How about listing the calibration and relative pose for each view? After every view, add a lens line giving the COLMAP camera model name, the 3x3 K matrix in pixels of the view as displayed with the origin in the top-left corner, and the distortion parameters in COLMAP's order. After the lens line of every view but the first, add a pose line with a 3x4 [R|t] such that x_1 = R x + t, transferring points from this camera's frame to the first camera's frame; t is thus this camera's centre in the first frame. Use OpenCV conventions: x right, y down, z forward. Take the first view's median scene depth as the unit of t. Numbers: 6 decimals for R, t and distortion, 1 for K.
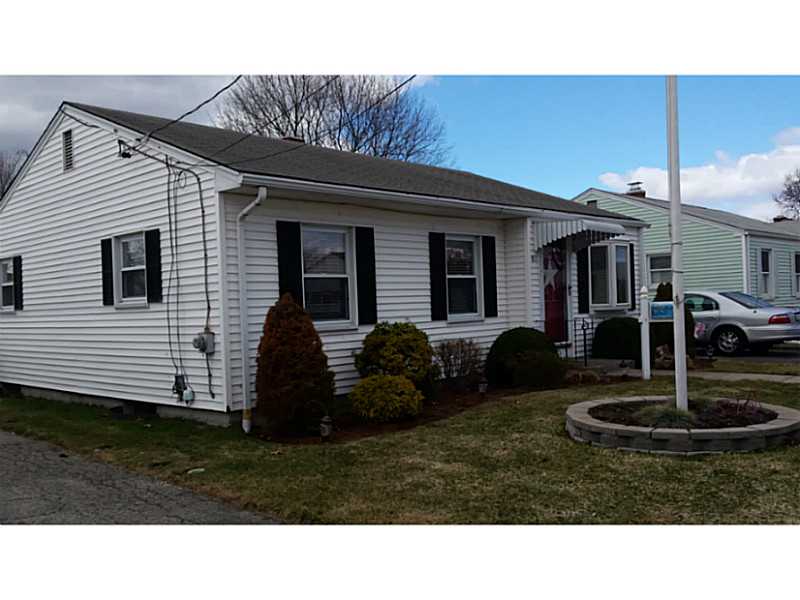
lens RADIAL K [[725.5, 0, 400.0], [0, 725.5, 300.0], [0, 0, 1]] dist [0.120353, -0.357342]
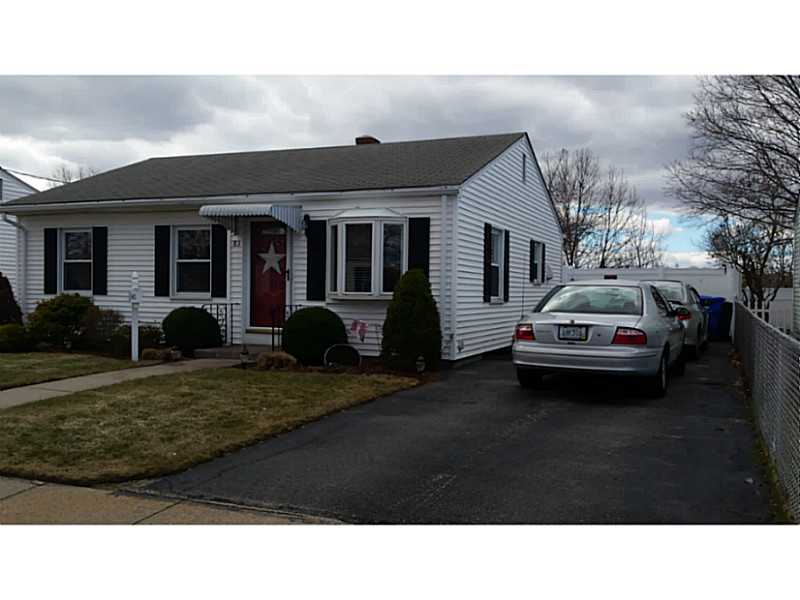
lens RADIAL K [[725.5, 0, 400.0], [0, 725.5, 300.0], [0, 0, 1]] dist [0.120353, -0.357342]
pose [[0.371430, 0.052511, -0.926975, 1.382377], [-0.019620, 0.998620, 0.048708, -0.035148], [0.928254, 0.000095, 0.371947, 0.922338]]
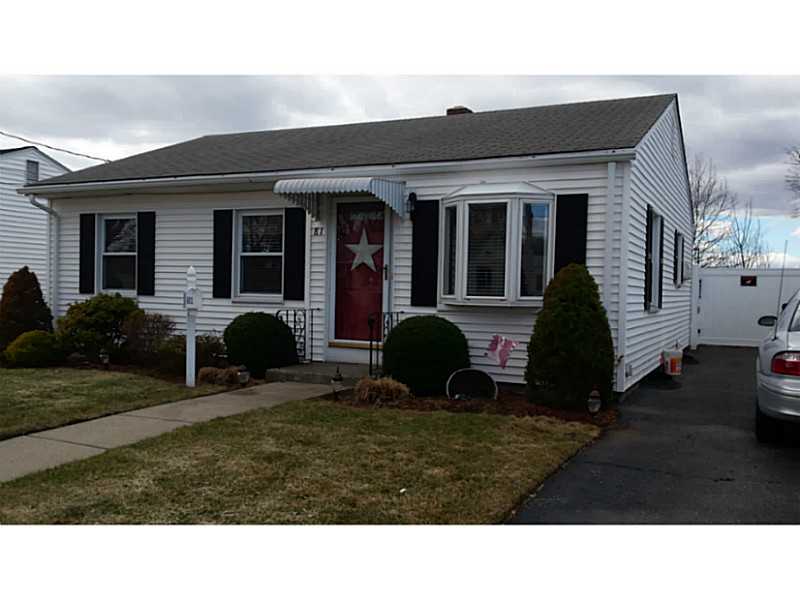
lens RADIAL K [[725.5, 0, 400.0], [0, 725.5, 300.0], [0, 0, 1]] dist [0.120353, -0.357342]
pose [[0.317478, 0.056875, -0.946558, 1.093727], [-0.025708, 0.998349, 0.051365, -0.027487], [0.947917, 0.008027, 0.318416, 0.922921]]
